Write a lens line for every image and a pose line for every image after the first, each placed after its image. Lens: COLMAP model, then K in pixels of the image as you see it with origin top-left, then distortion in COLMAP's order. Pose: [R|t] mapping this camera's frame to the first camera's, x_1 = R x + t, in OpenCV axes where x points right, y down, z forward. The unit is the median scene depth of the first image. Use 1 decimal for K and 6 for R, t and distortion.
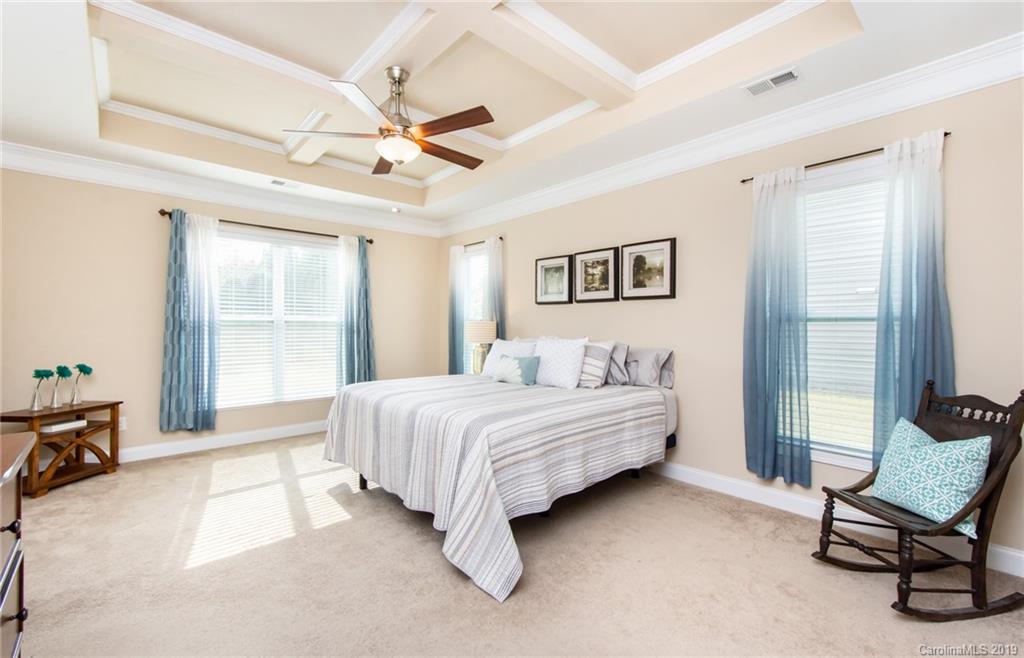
lens RADIAL K [[440.5, 0, 517.9], [0, 440.5, 329.1], [0, 0, 1]] dist [0.001764, 0.000091]
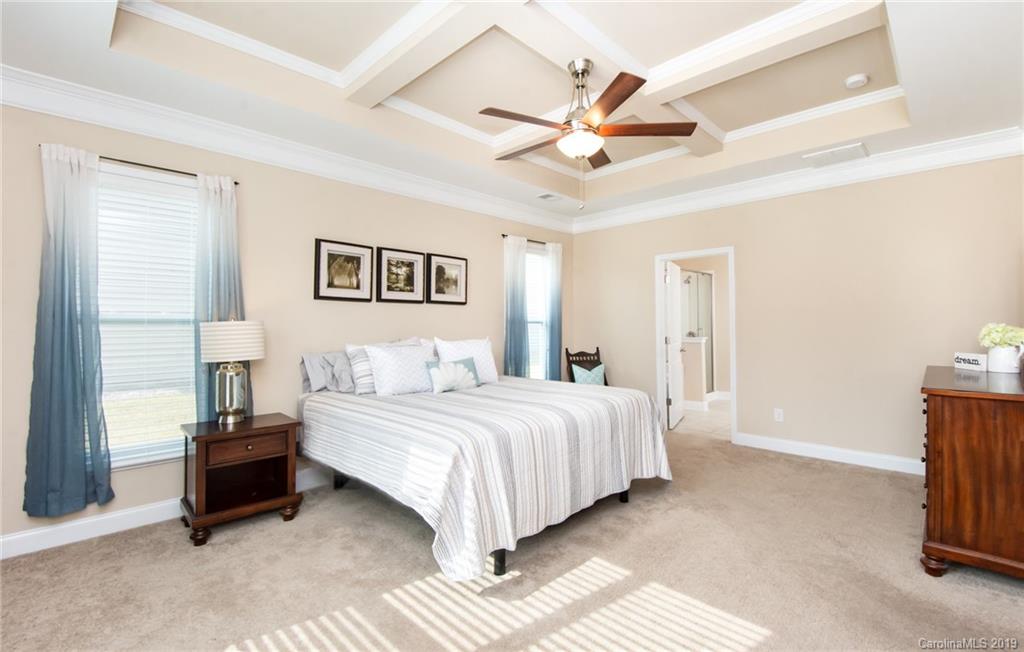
lens RADIAL K [[440.5, 0, 517.6], [0, 440.5, 320.6], [0, 0, 1]] dist [0.001764, 0.000091]
pose [[-0.068816, 0.009166, 0.997587, -0.831595], [0.014499, 0.999861, -0.008186, -0.010415], [-0.997524, 0.013900, -0.068939, 0.824308]]
